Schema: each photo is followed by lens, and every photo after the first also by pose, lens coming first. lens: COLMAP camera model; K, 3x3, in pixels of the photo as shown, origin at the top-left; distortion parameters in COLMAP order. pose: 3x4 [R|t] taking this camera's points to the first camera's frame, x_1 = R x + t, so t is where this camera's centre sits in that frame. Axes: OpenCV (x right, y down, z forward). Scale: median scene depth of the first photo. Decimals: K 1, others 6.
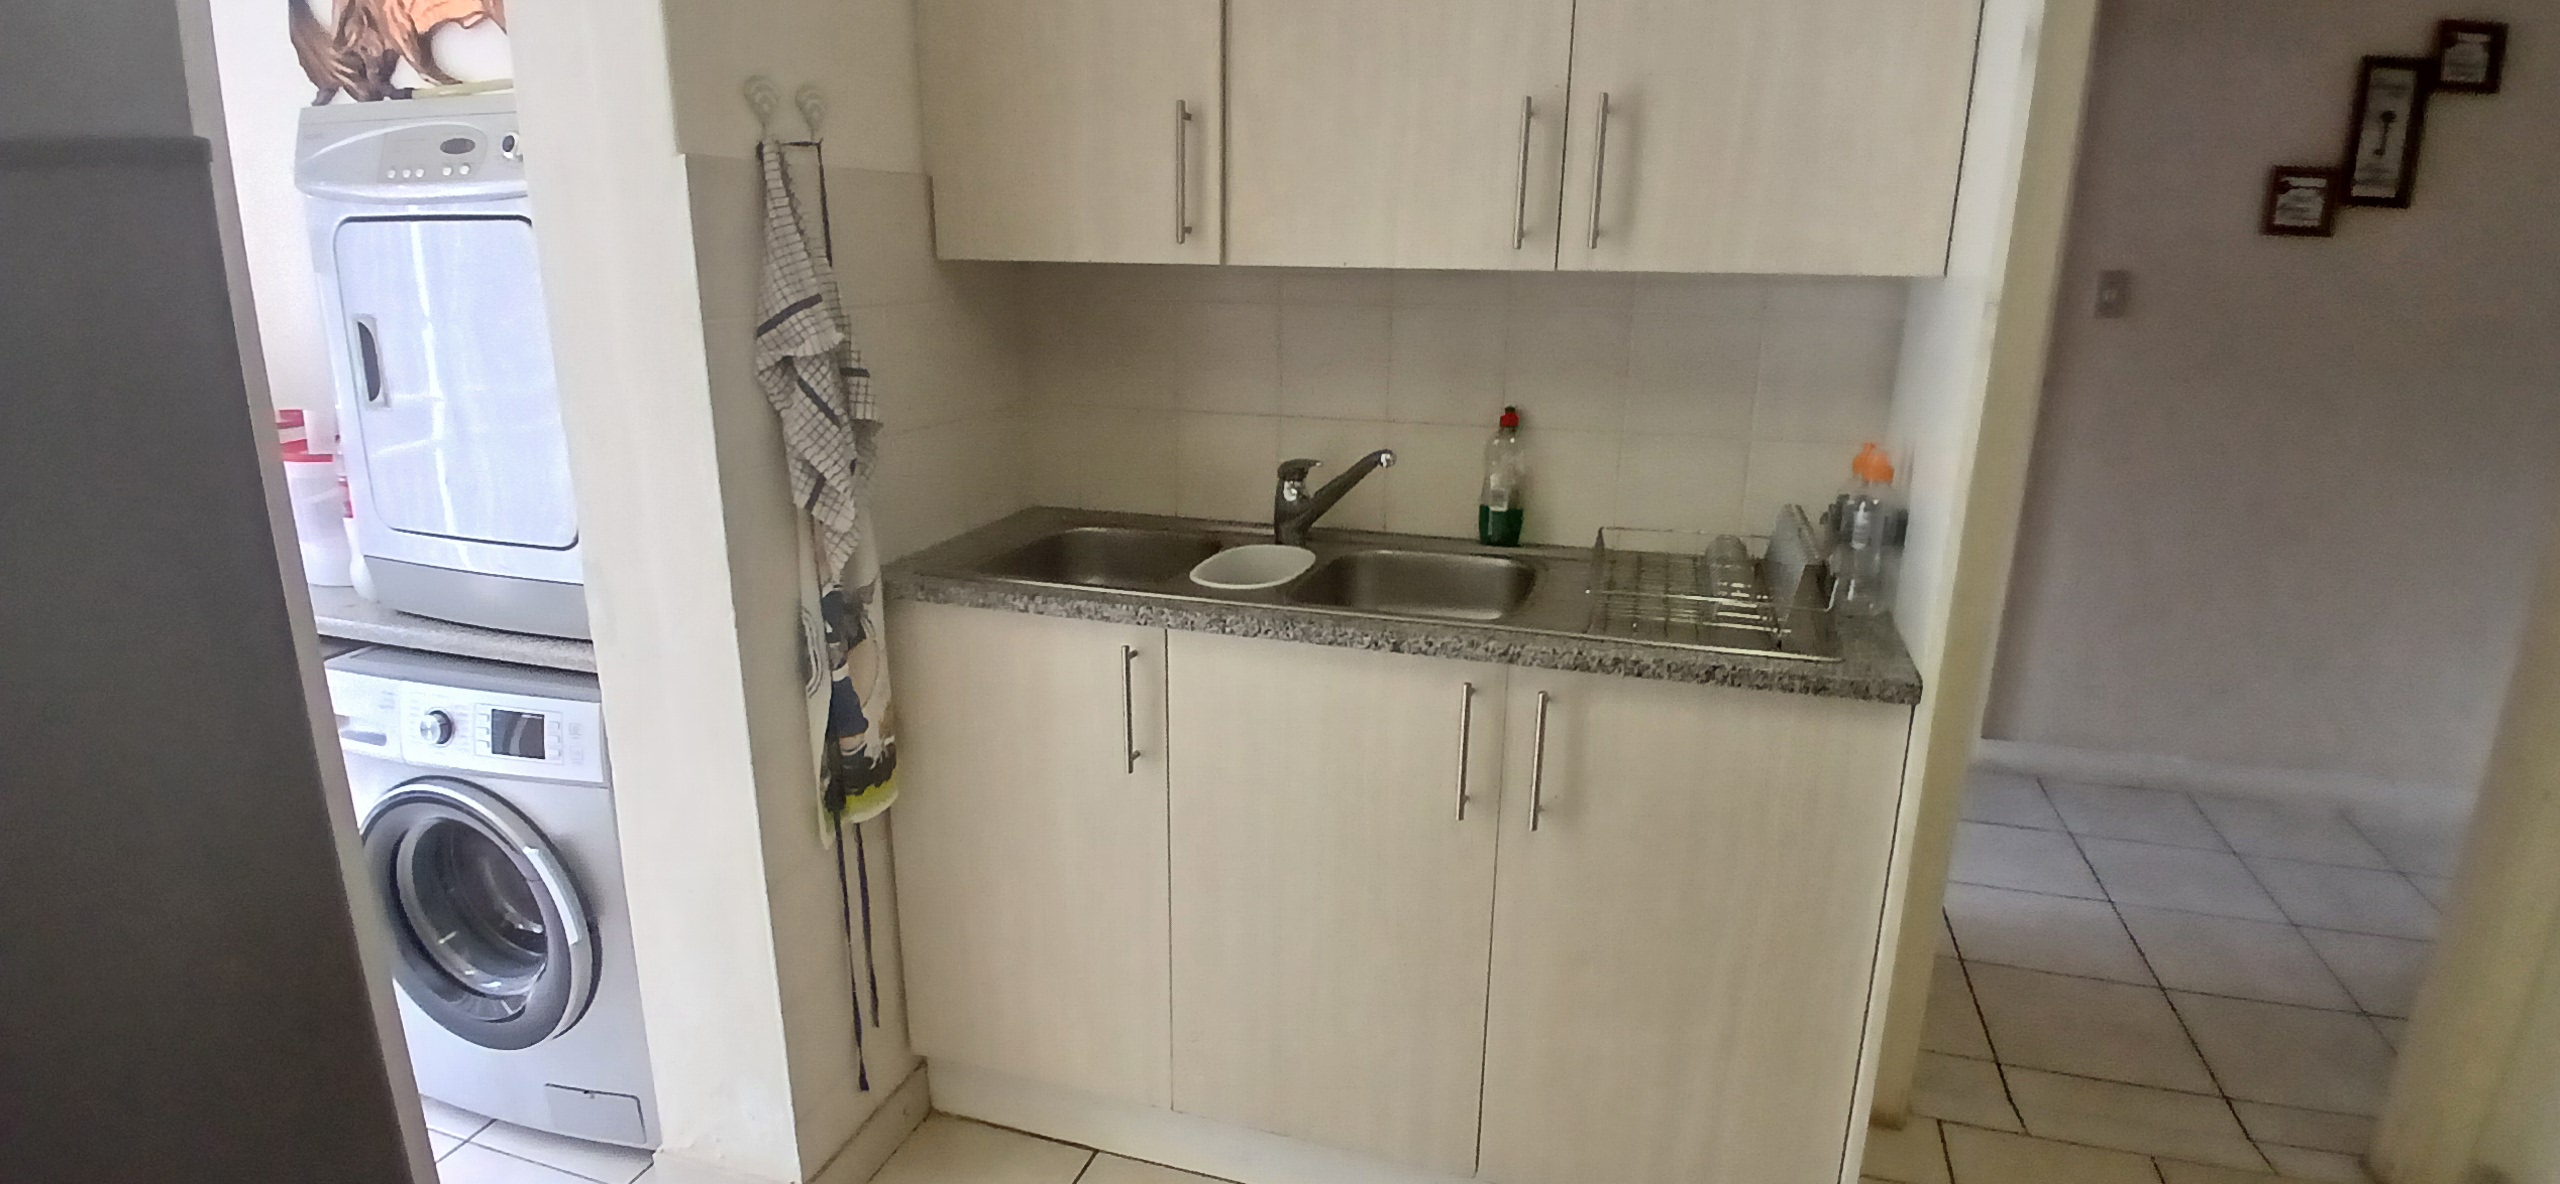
lens RADIAL K [[1280.3, 0, 1283.0], [0, 1280.3, 617.0], [0, 0, 1]] dist [0.003527, -0.048346]
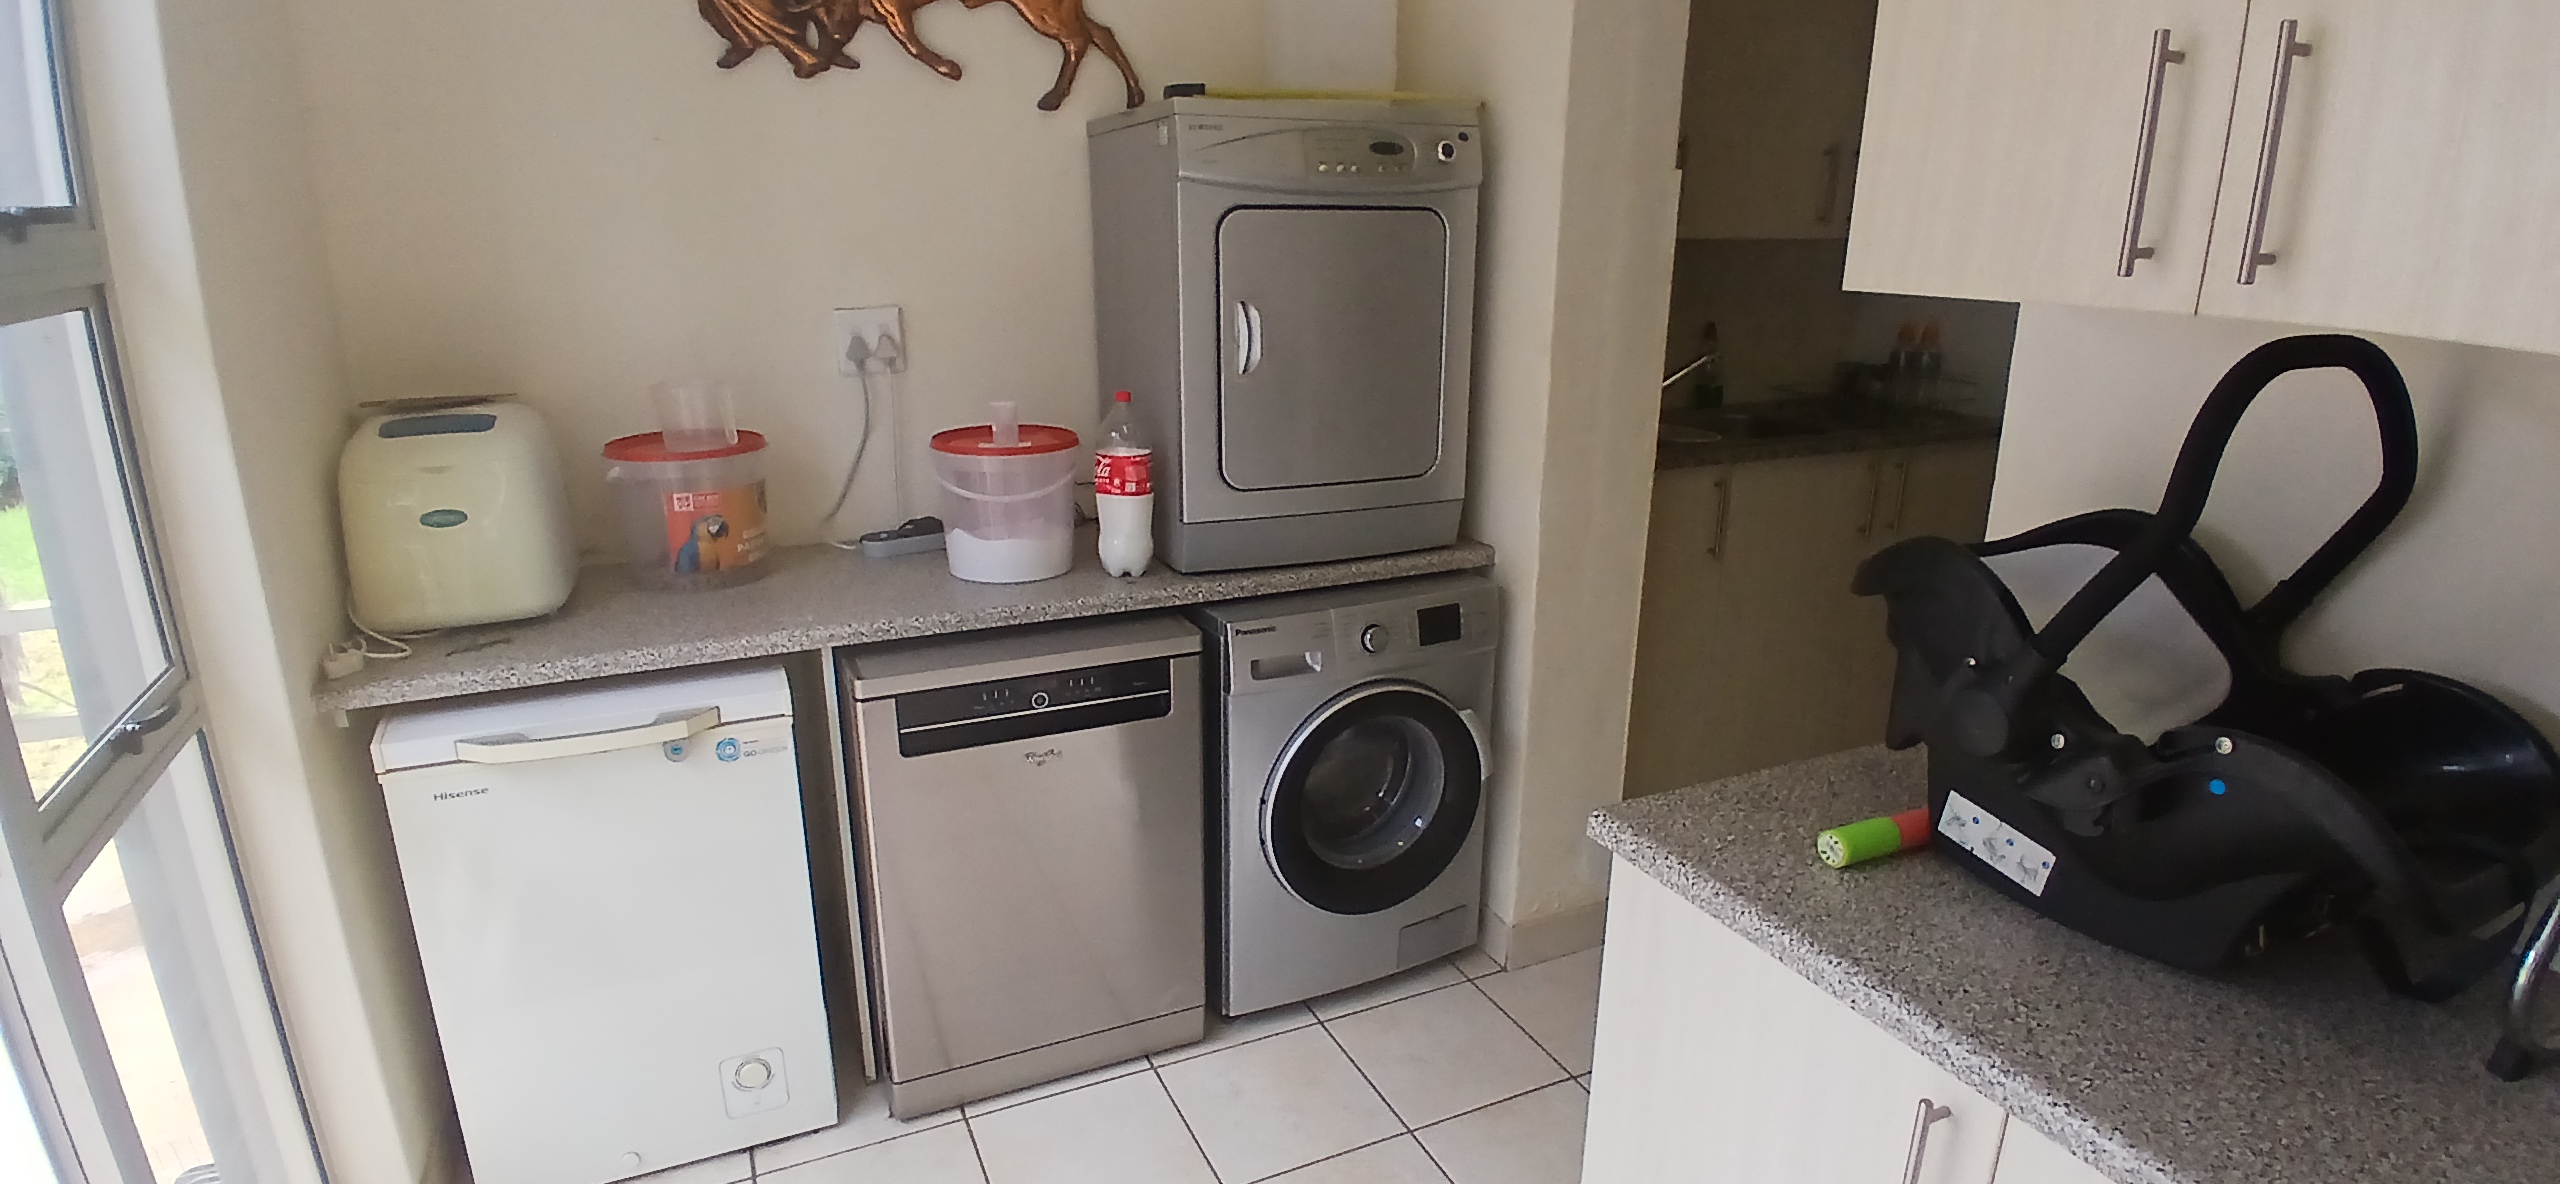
lens RADIAL K [[1280.3, 0, 1283.0], [0, 1280.3, 617.0], [0, 0, 1]] dist [0.003527, -0.048346]
pose [[0.733050, -0.207792, 0.647658, -1.530362], [0.196951, 0.976246, 0.090297, -0.059456], [-0.651036, 0.061365, 0.756562, 0.149468]]
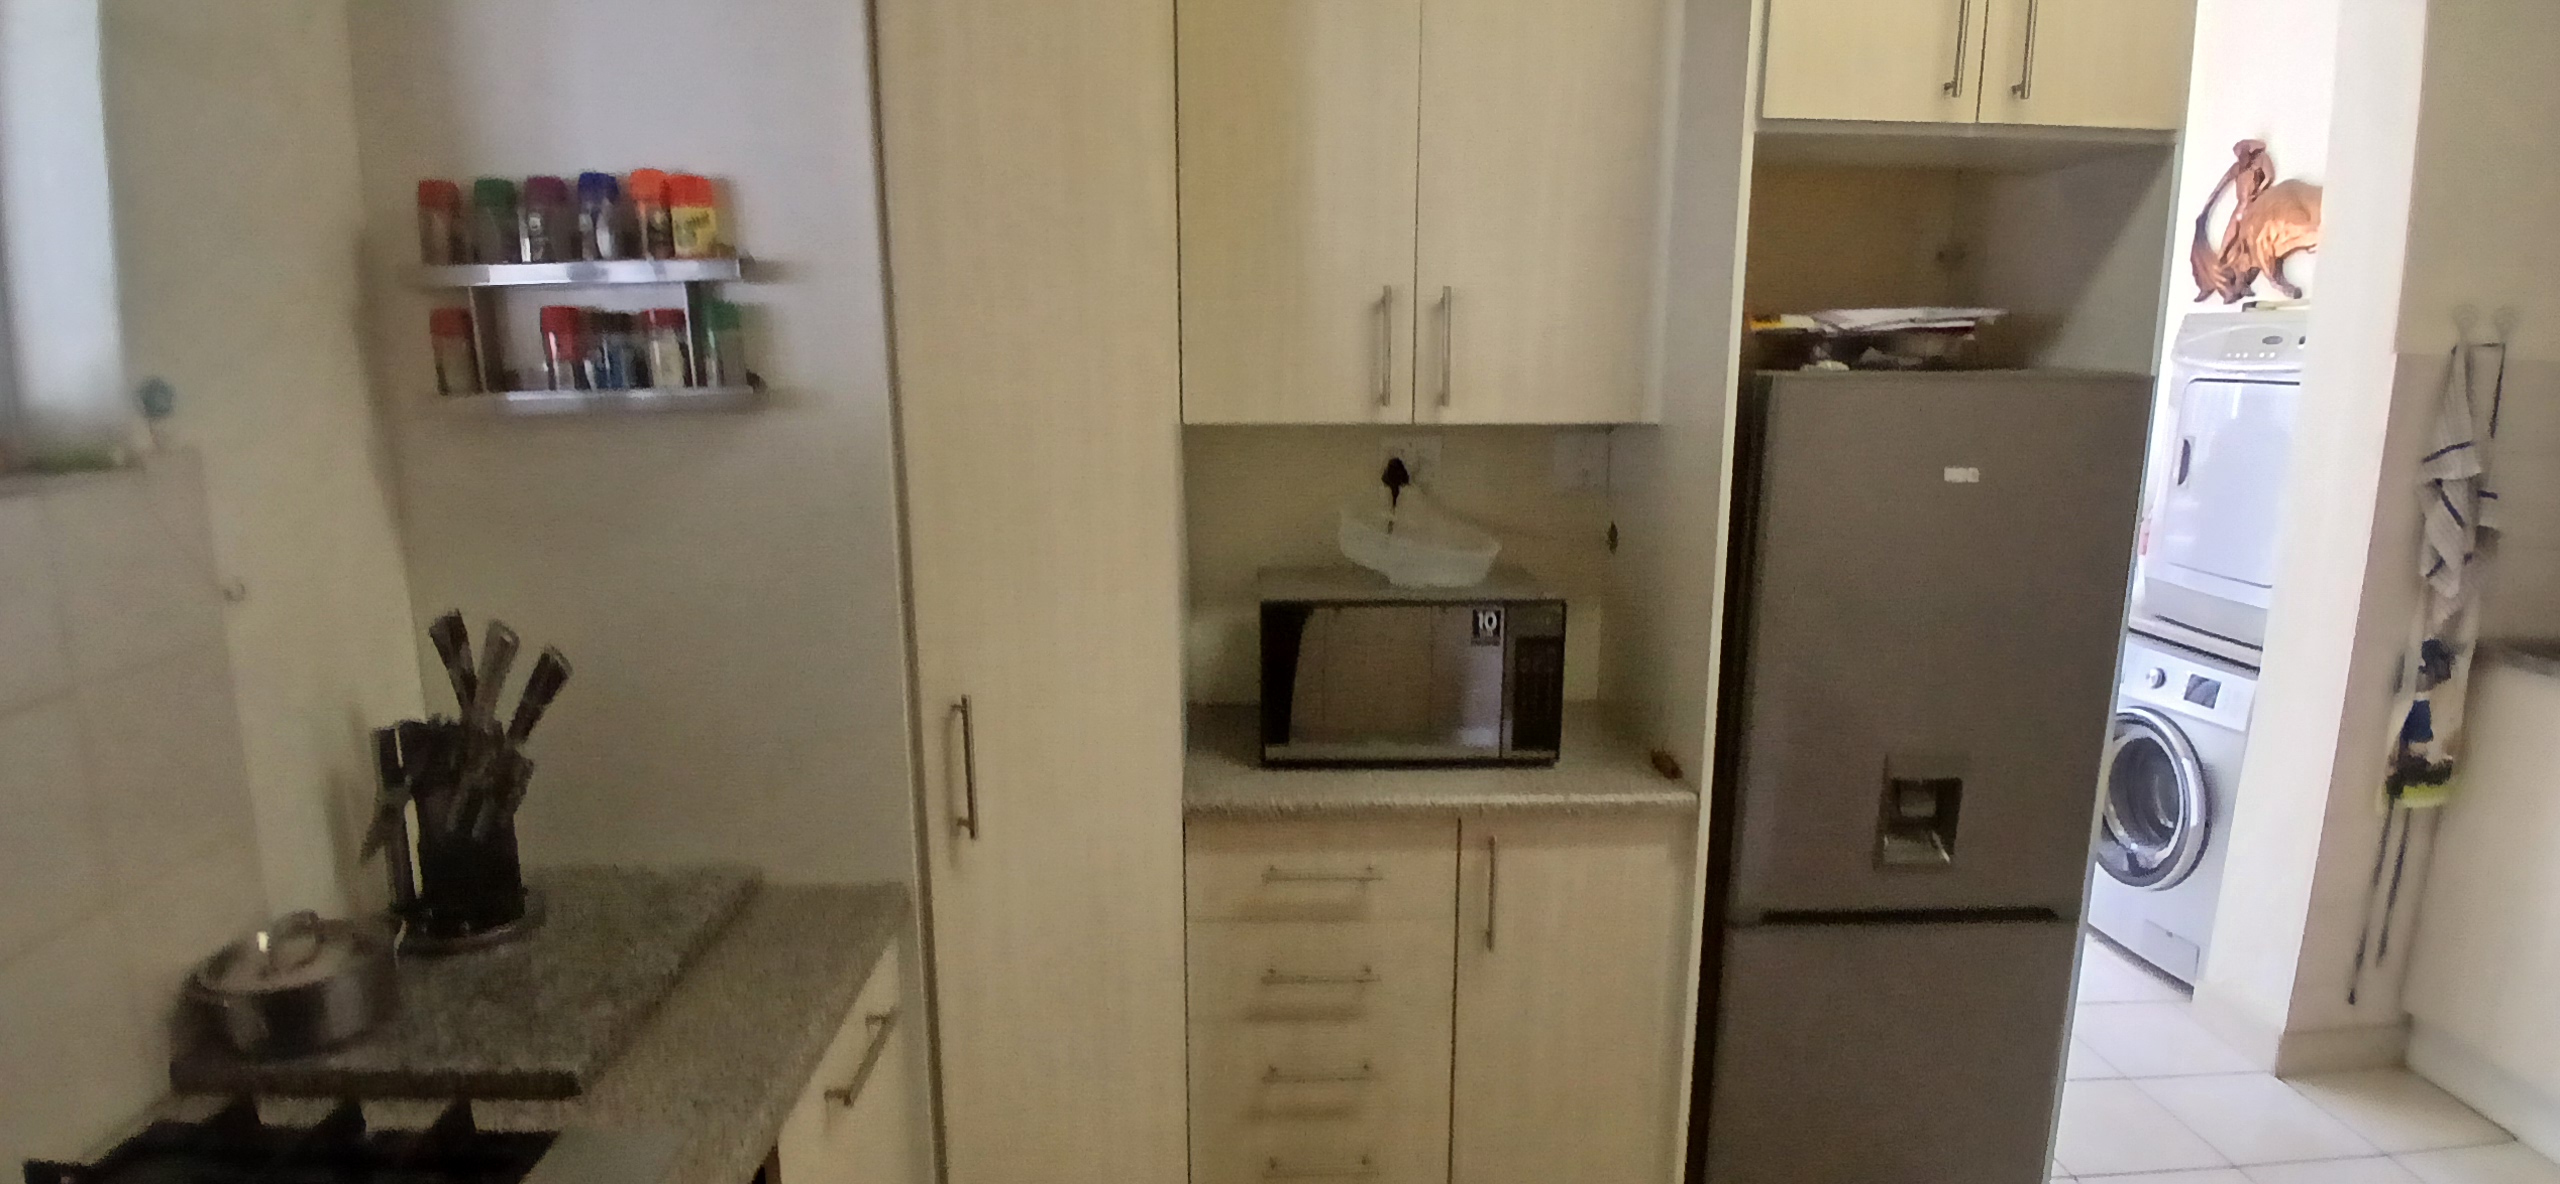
lens RADIAL K [[1280.3, 0, 1283.0], [0, 1280.3, 617.0], [0, 0, 1]] dist [0.003527, -0.048346]
pose [[0.325977, 0.175822, -0.928884, 0.501154], [-0.270837, 0.958738, 0.086427, 0.179534], [0.905752, 0.223403, 0.360146, -0.666783]]
